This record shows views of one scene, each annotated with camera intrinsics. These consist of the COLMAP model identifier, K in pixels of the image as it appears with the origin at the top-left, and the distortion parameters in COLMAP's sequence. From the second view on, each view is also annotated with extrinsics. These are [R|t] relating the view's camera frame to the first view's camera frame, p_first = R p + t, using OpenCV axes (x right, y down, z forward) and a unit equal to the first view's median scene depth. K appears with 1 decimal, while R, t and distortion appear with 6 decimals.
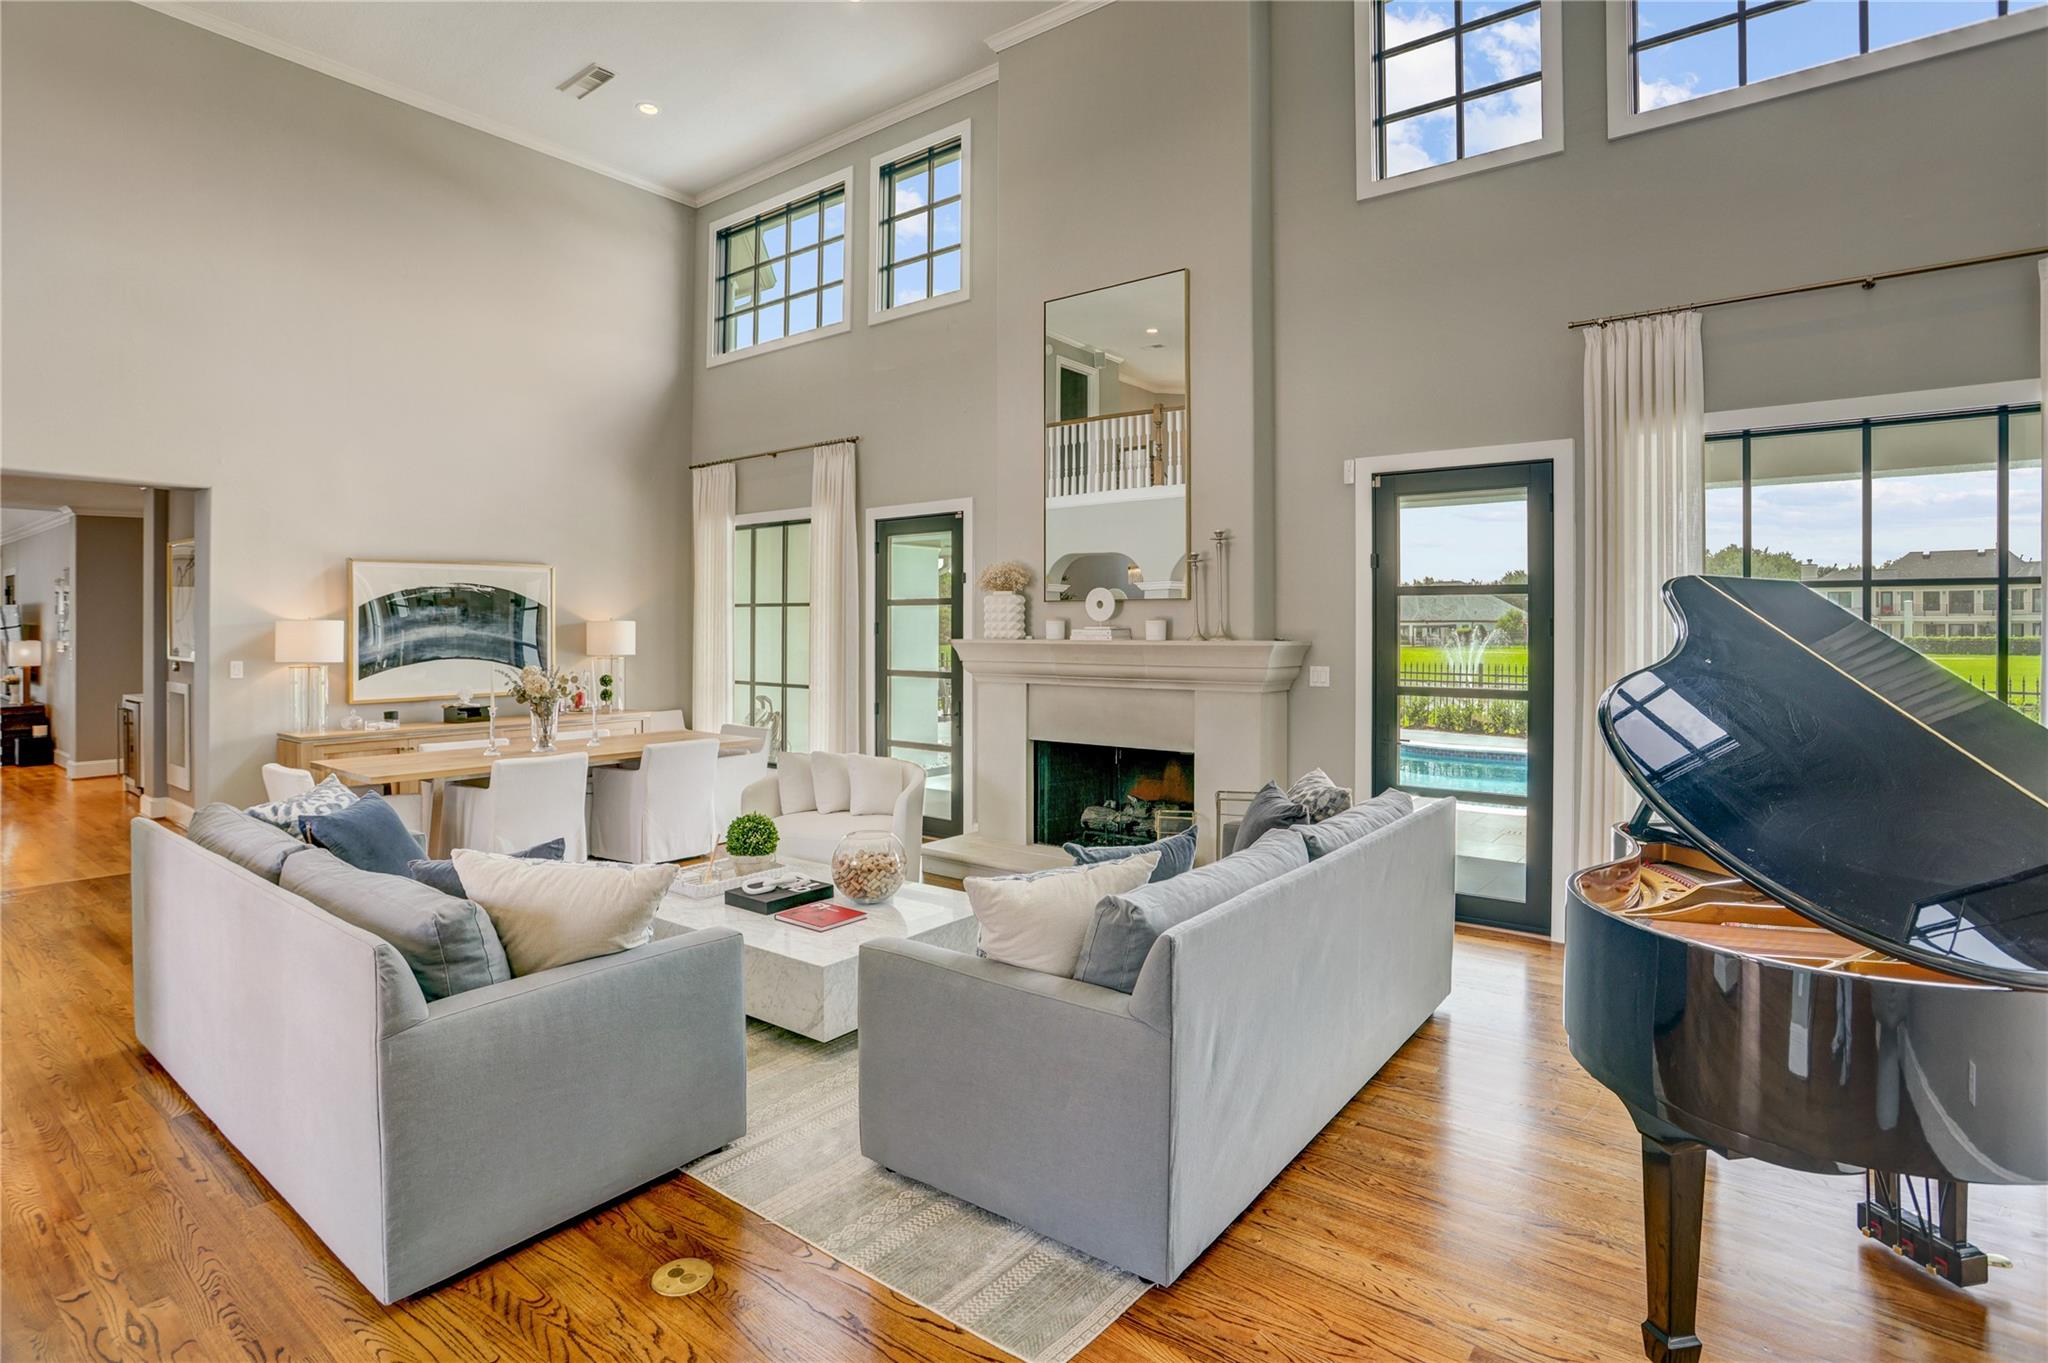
lens RADIAL K [[1005.0, 0, 1024.5], [0, 1005.0, 641.6], [0, 0, 1]] dist [-0.044204, 0.012702]
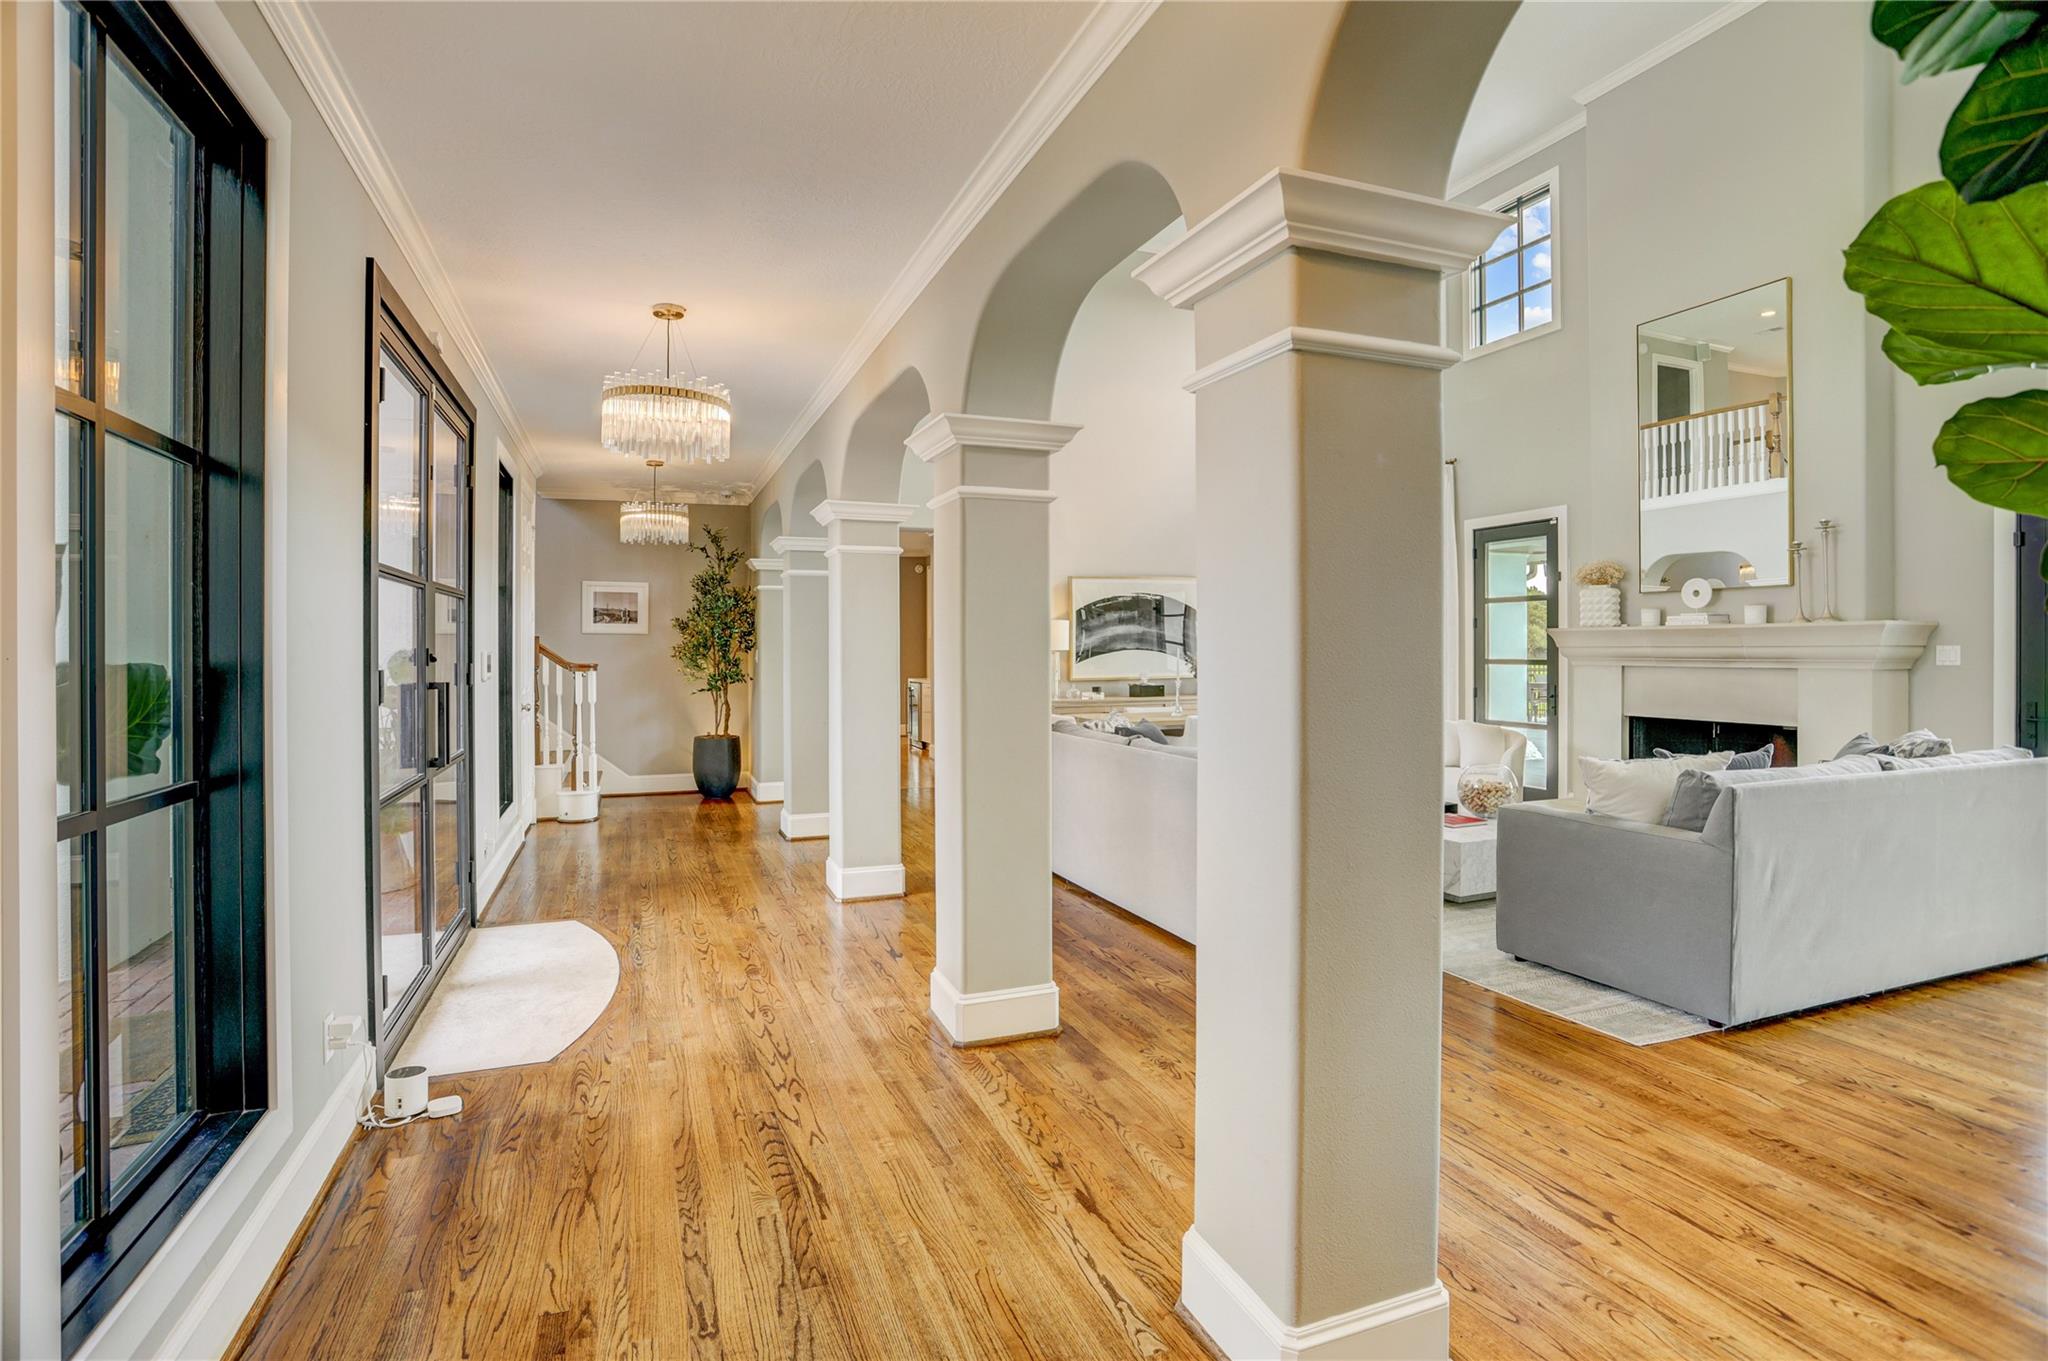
lens RADIAL K [[1005.0, 0, 1037.2], [0, 1005.0, 644.8], [0, 0, 1]] dist [-0.044204, 0.012702]
pose [[0.863247, -0.003252, -0.504772, -0.002859], [-0.005612, 0.999856, -0.016040, 0.035840], [0.504751, 0.016679, 0.863104, -0.263382]]
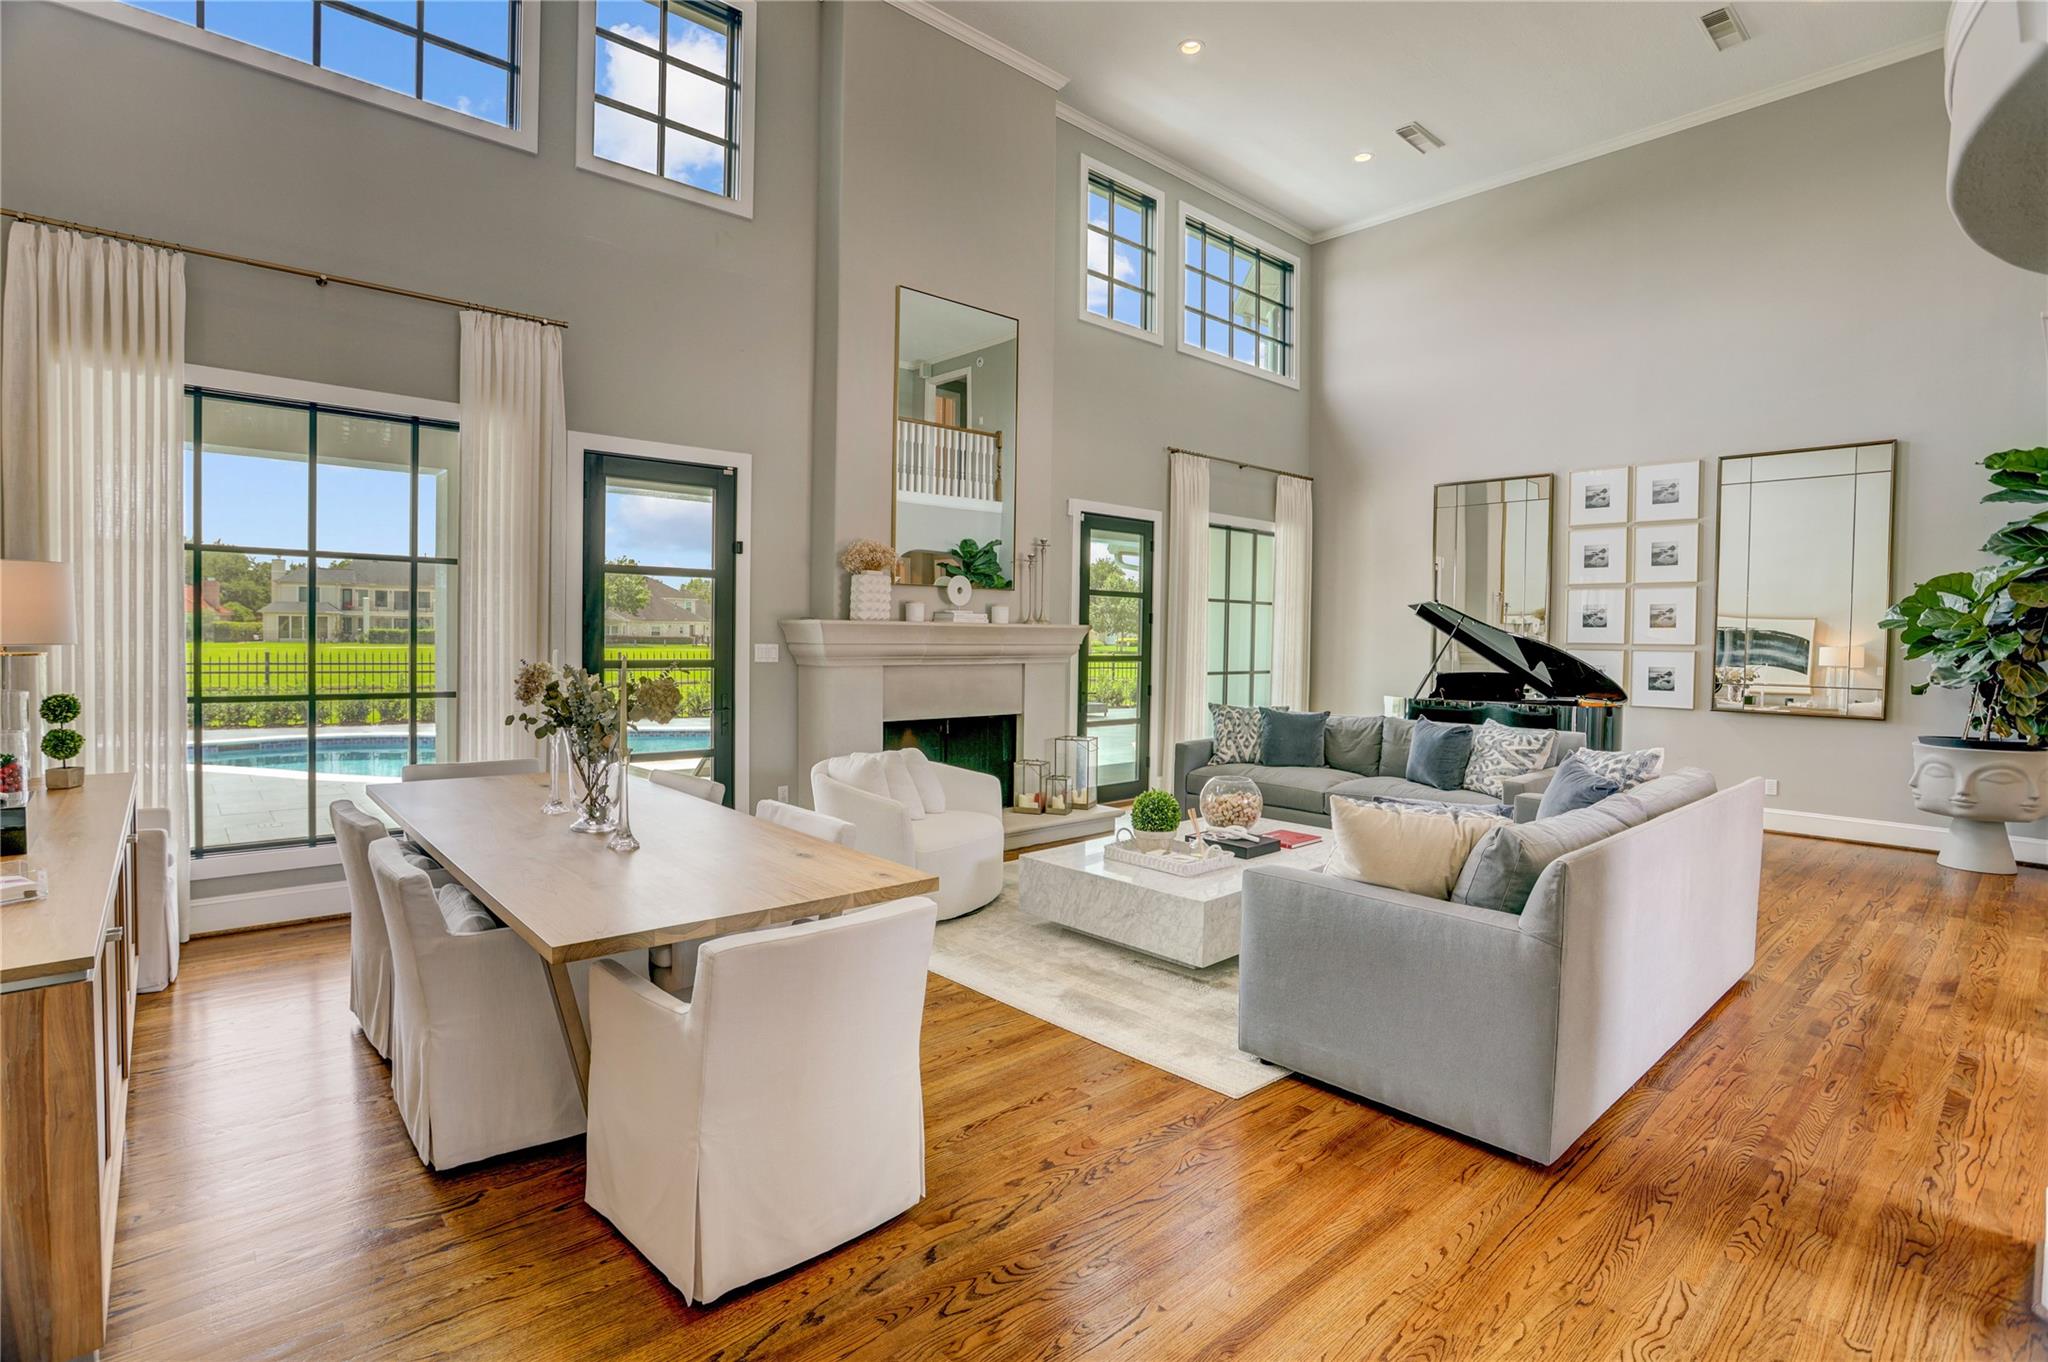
lens RADIAL K [[1005.0, 0, 1005.3], [0, 1005.0, 646.8], [0, 0, 1]] dist [-0.044204, 0.012702]
pose [[0.194840, -0.017598, 0.980677, -0.884170], [-0.010457, 0.999745, 0.020018, 0.001565], [-0.980779, -0.014155, 0.194606, 0.647409]]
